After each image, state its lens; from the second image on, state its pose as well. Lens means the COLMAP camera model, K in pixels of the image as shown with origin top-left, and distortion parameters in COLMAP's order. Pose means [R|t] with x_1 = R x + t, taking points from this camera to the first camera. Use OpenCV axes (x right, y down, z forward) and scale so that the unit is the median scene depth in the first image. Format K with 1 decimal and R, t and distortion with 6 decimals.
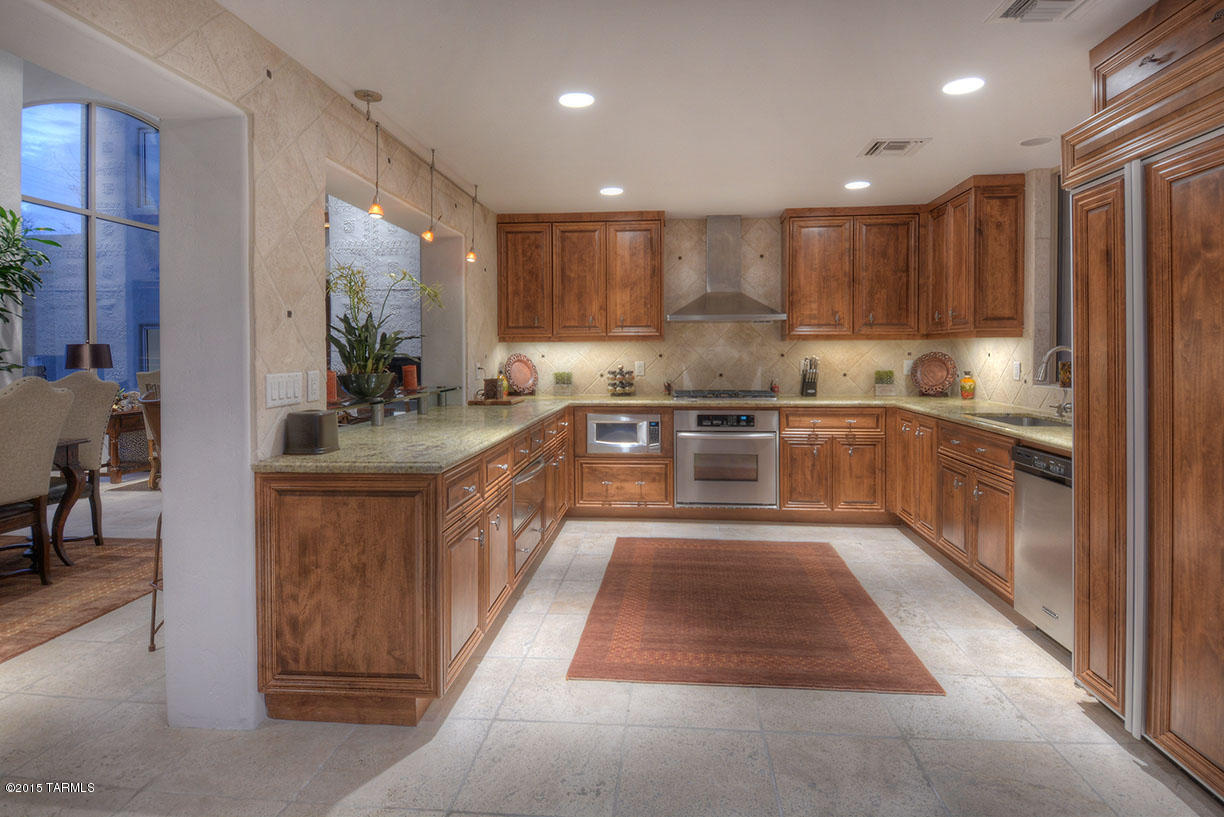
lens RADIAL K [[683.5, 0, 612.0], [0, 683.5, 408.5], [0, 0, 1]] dist [0.054402, -0.000802]
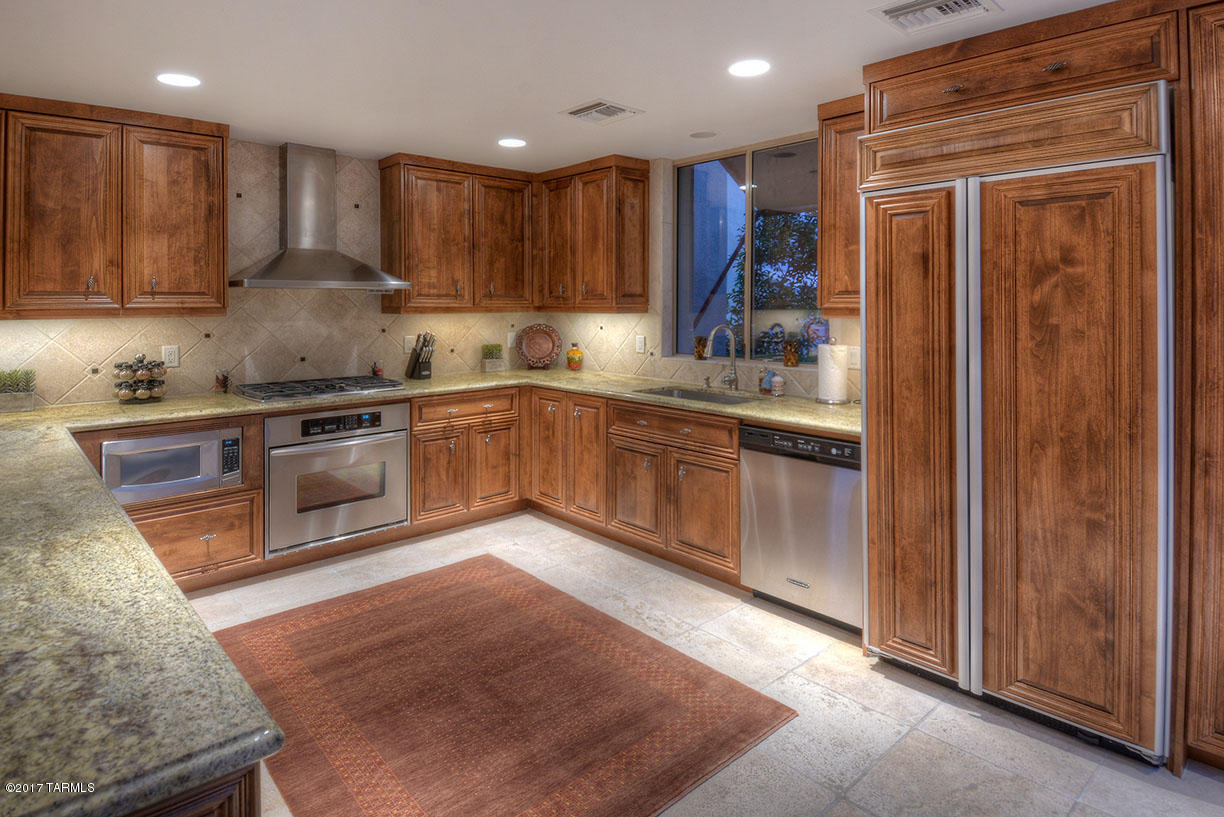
lens RADIAL K [[683.3, 0, 621.6], [0, 683.3, 334.2], [0, 0, 1]] dist [0.028047, -0.002186]
pose [[0.676096, -0.035637, 0.735951, -0.174601], [0.064785, 0.997836, -0.011198, -0.050867], [-0.733960, 0.055250, 0.676942, 0.271299]]
